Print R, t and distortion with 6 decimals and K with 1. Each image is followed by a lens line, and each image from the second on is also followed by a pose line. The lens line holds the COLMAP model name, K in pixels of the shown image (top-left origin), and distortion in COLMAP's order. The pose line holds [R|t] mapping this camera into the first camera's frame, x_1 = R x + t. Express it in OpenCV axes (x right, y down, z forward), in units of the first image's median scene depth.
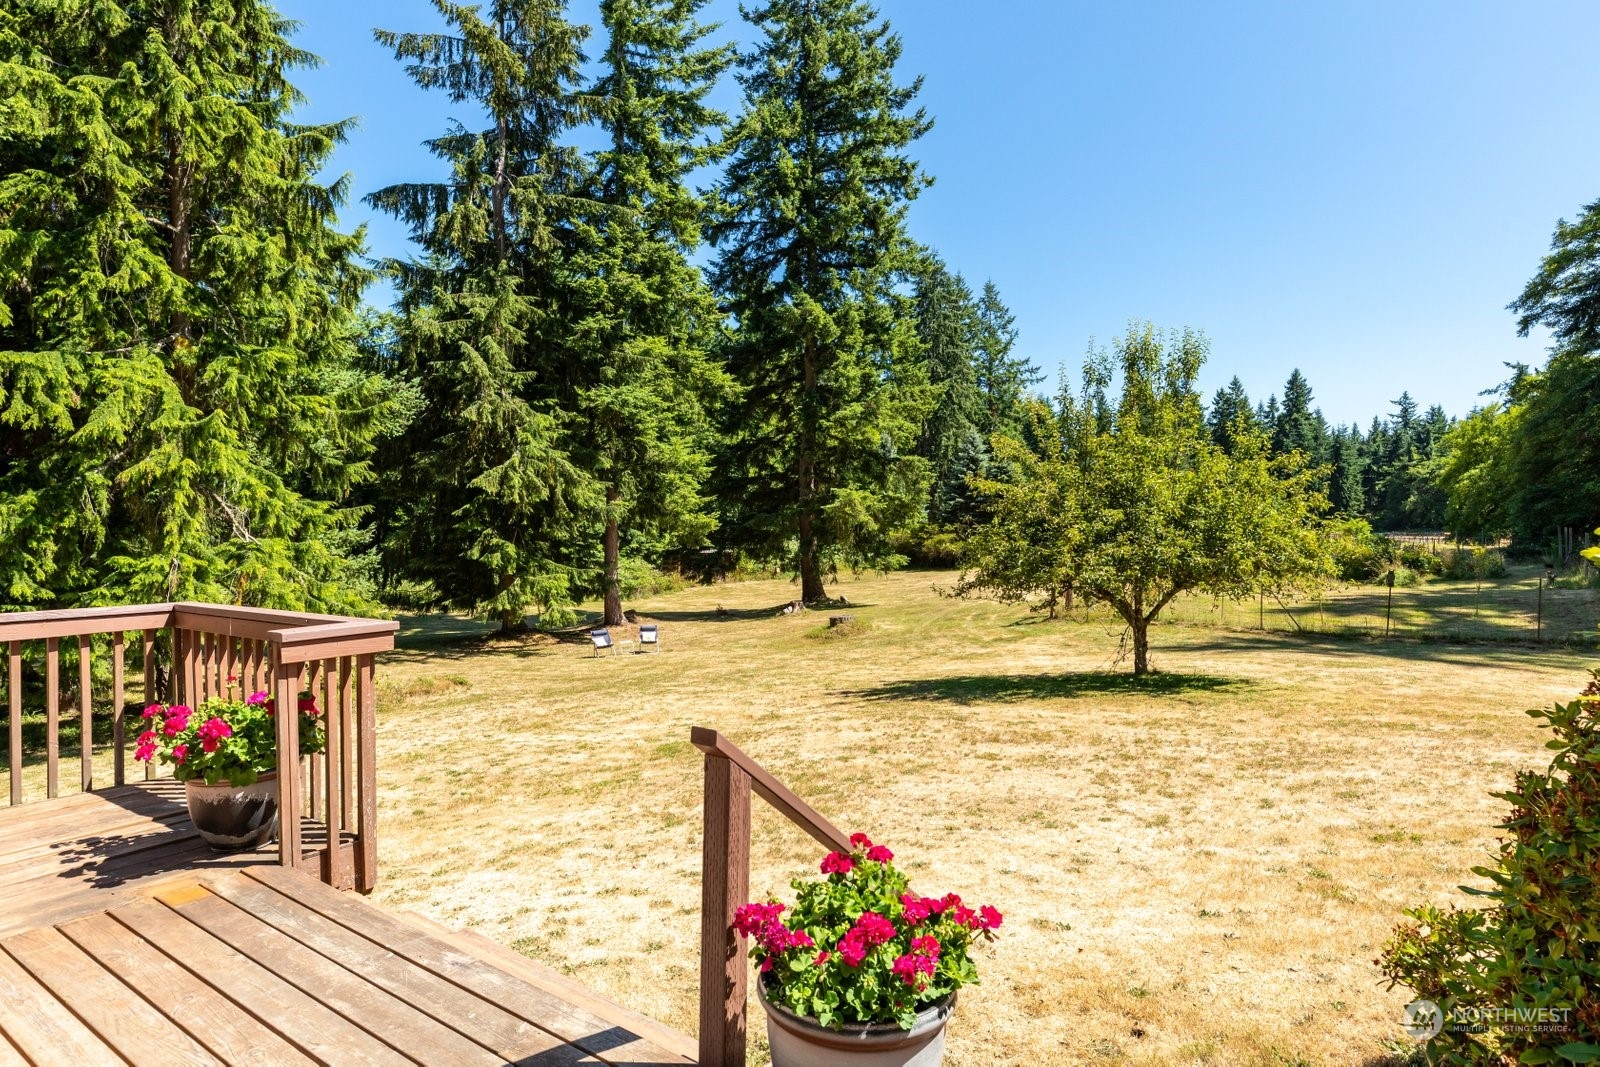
lens RADIAL K [[851.8, 0, 778.4], [0, 851.8, 533.7], [0, 0, 1]] dist [0.003628, 0.000222]
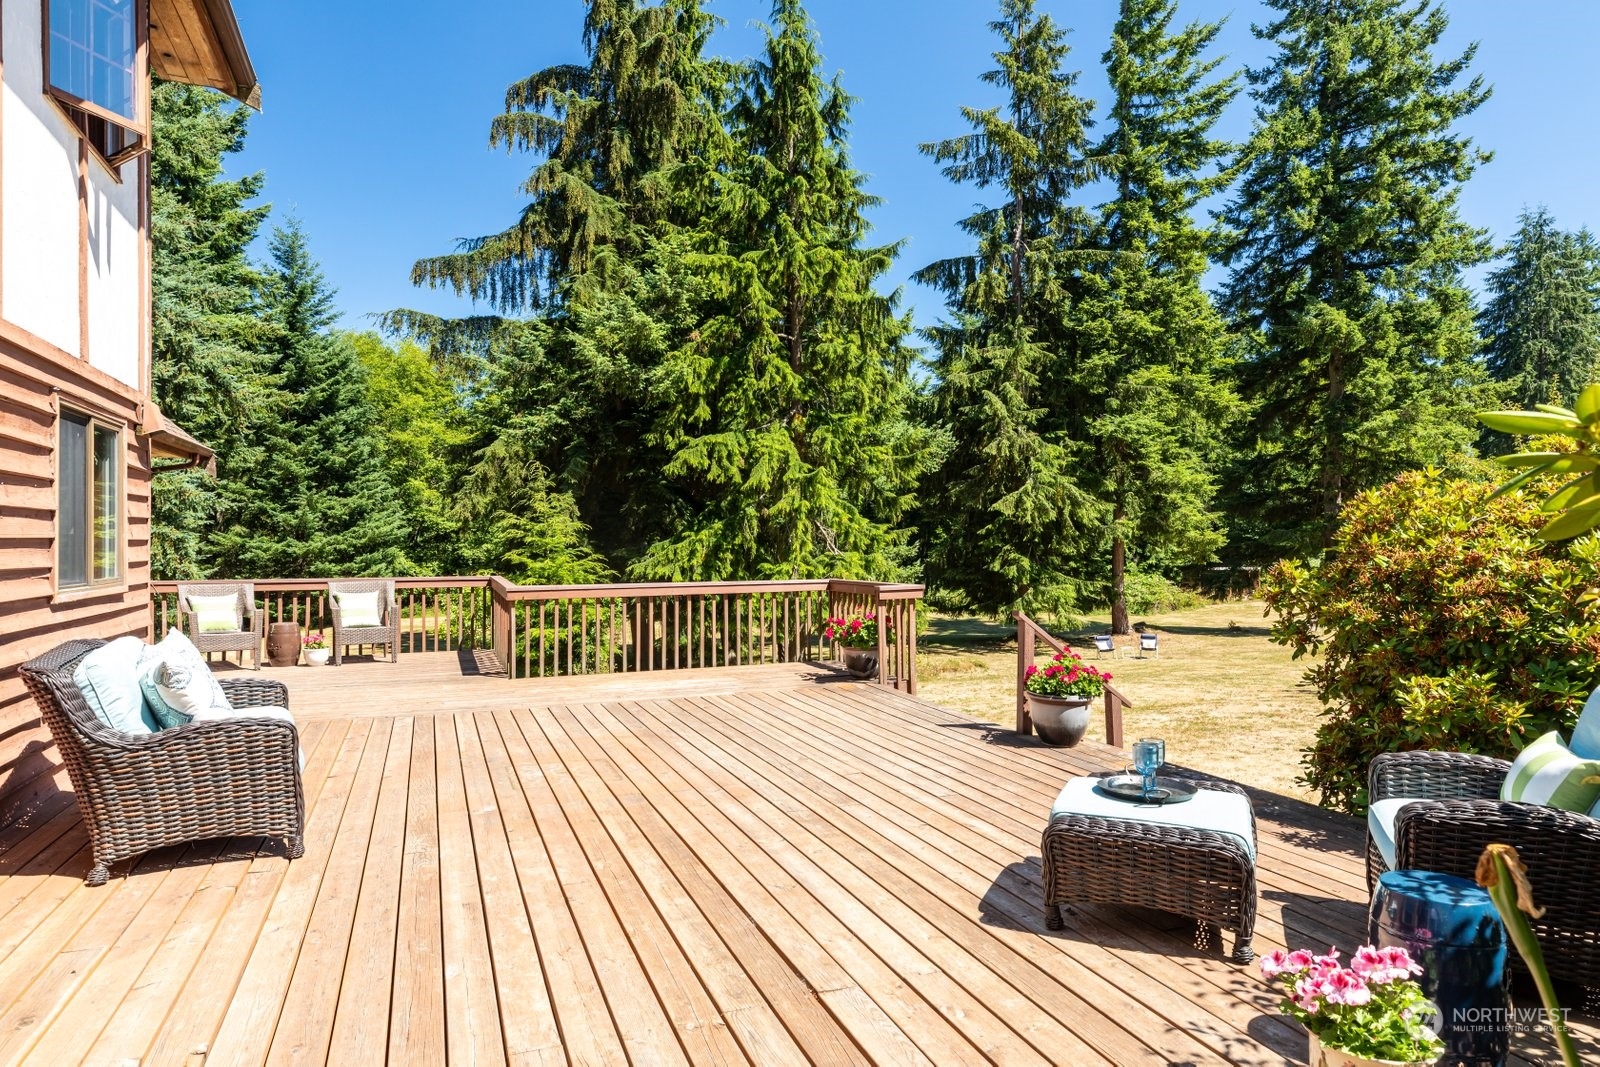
lens RADIAL K [[851.8, 0, 778.4], [0, 851.8, 533.7], [0, 0, 1]] dist [0.003628, 0.000222]
pose [[0.821438, -0.007300, -0.570252, 0.073282], [-0.003746, 0.999827, -0.018196, 0.000923], [0.570286, 0.017083, 0.821268, -0.150309]]
